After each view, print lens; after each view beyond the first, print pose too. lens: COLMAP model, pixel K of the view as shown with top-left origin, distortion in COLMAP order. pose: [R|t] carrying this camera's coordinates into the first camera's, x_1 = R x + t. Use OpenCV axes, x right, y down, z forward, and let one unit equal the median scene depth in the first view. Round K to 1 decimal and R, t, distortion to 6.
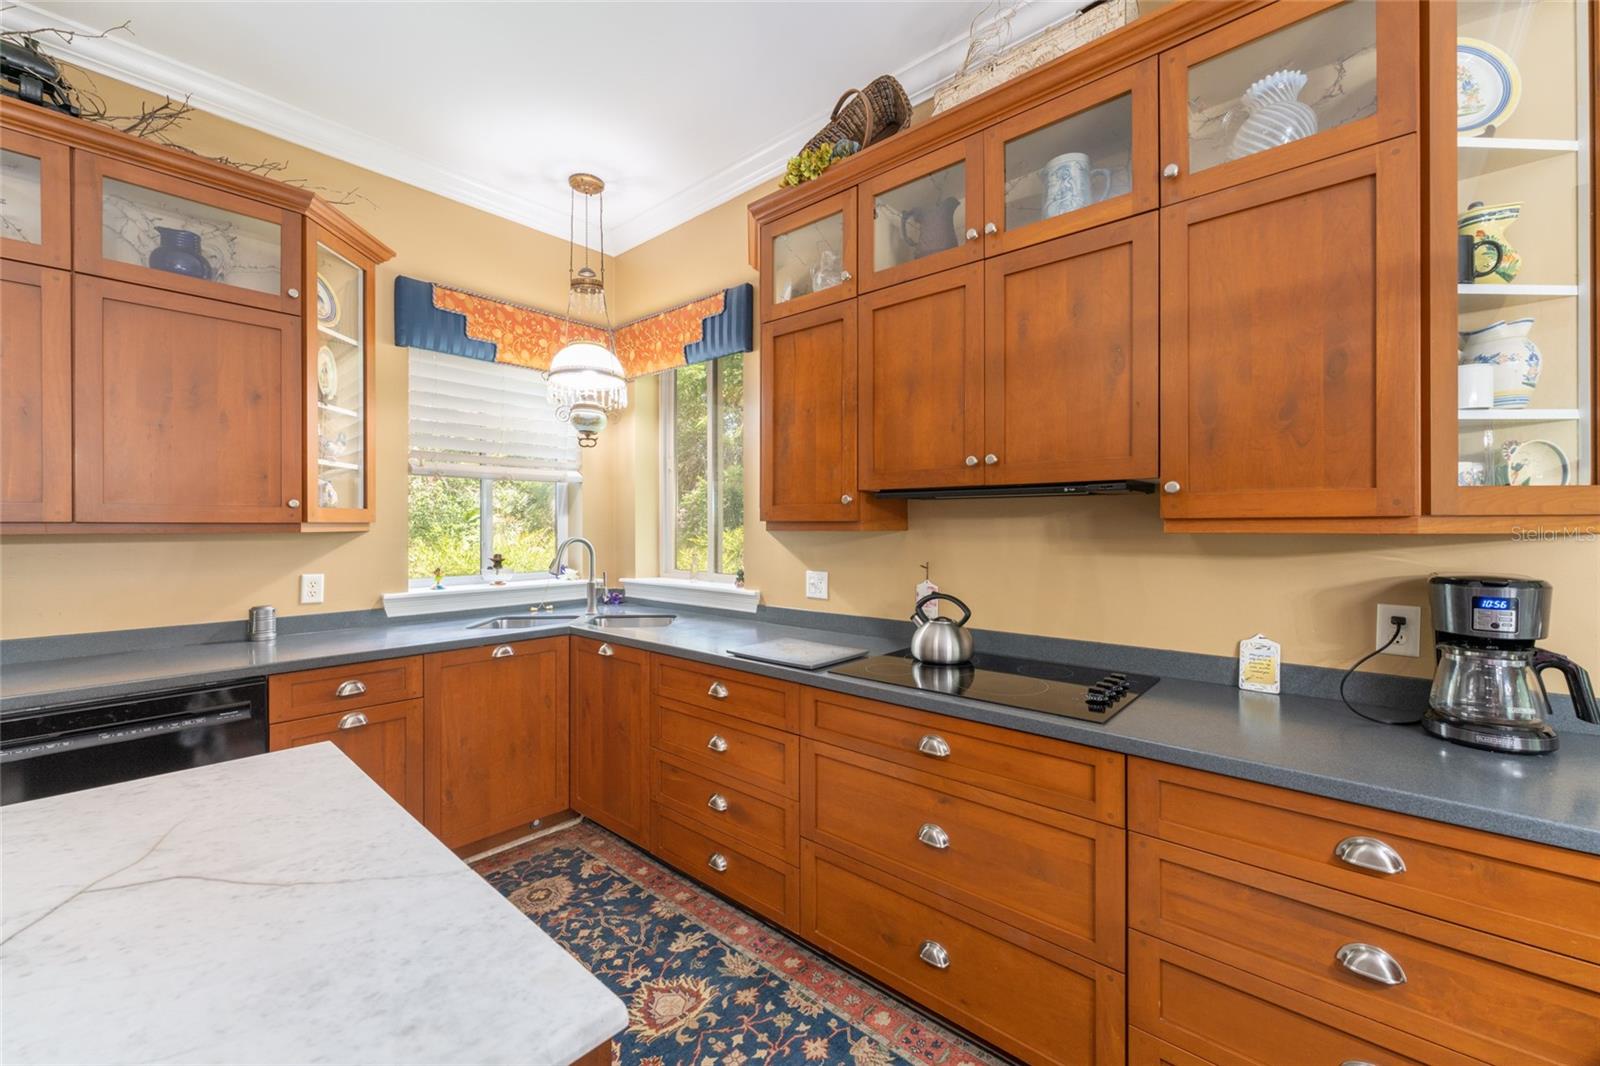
lens RADIAL K [[636.6, 0, 800.6], [0, 636.6, 527.2], [0, 0, 1]] dist [-0.002121, 0.000988]
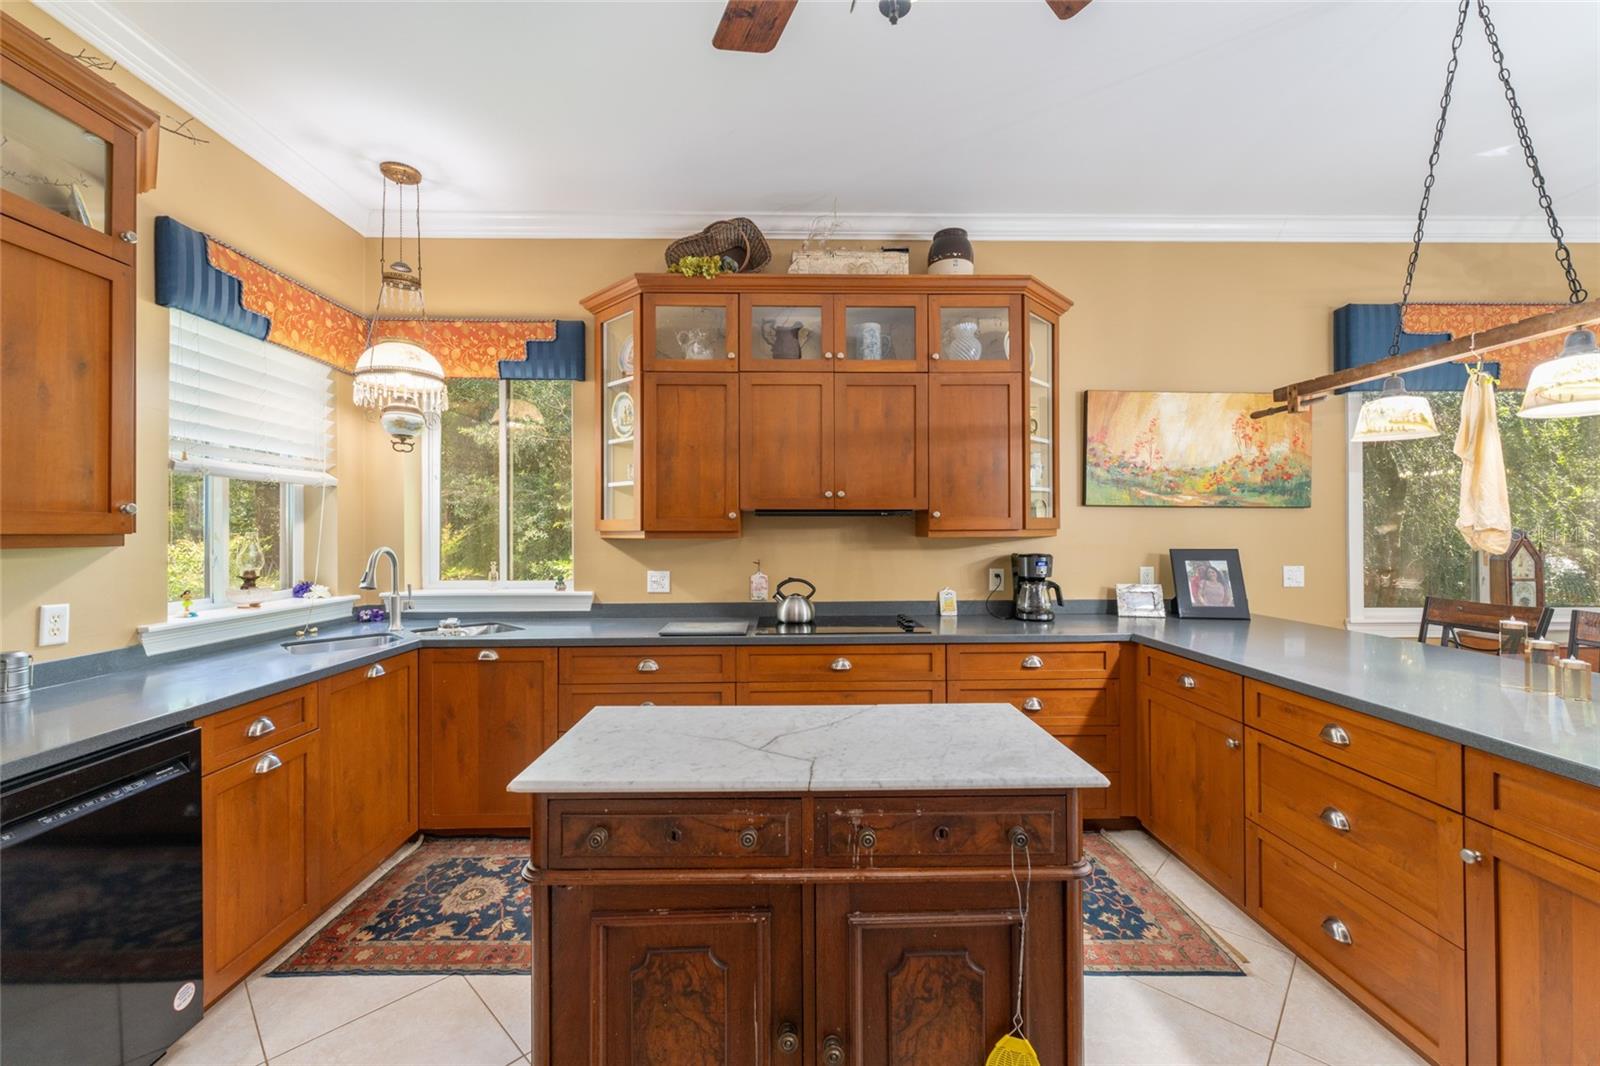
lens RADIAL K [[636.6, 0, 788.8], [0, 636.6, 529.7], [0, 0, 1]] dist [-0.002121, 0.000988]
pose [[0.737921, 0.000504, 0.674886, -0.698567], [0.004647, 0.999972, -0.005829, -0.003113], [-0.674871, 0.007438, 0.737899, -0.103376]]
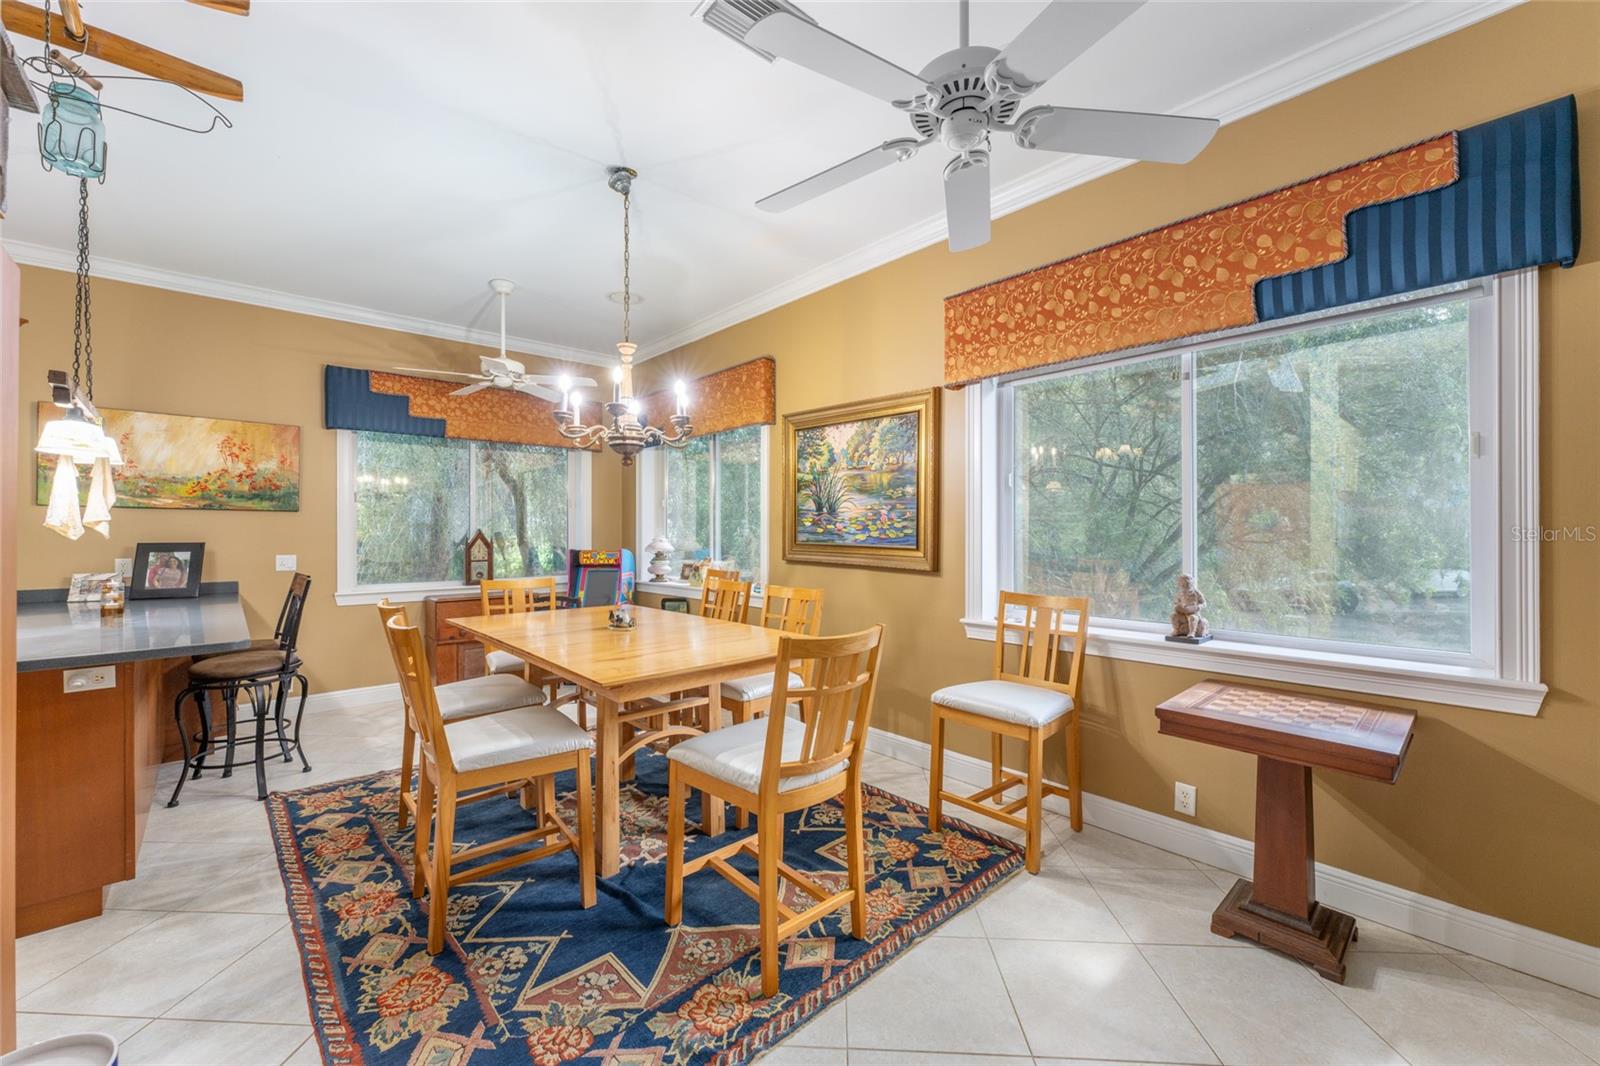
lens RADIAL K [[636.6, 0, 796.2], [0, 636.6, 529.5], [0, 0, 1]] dist [-0.002121, 0.000988]
pose [[0.115761, 0.003091, 0.993272, -0.605194], [0.003862, 0.999986, -0.003562, 0.011812], [-0.993270, 0.004248, 0.115747, -1.532506]]
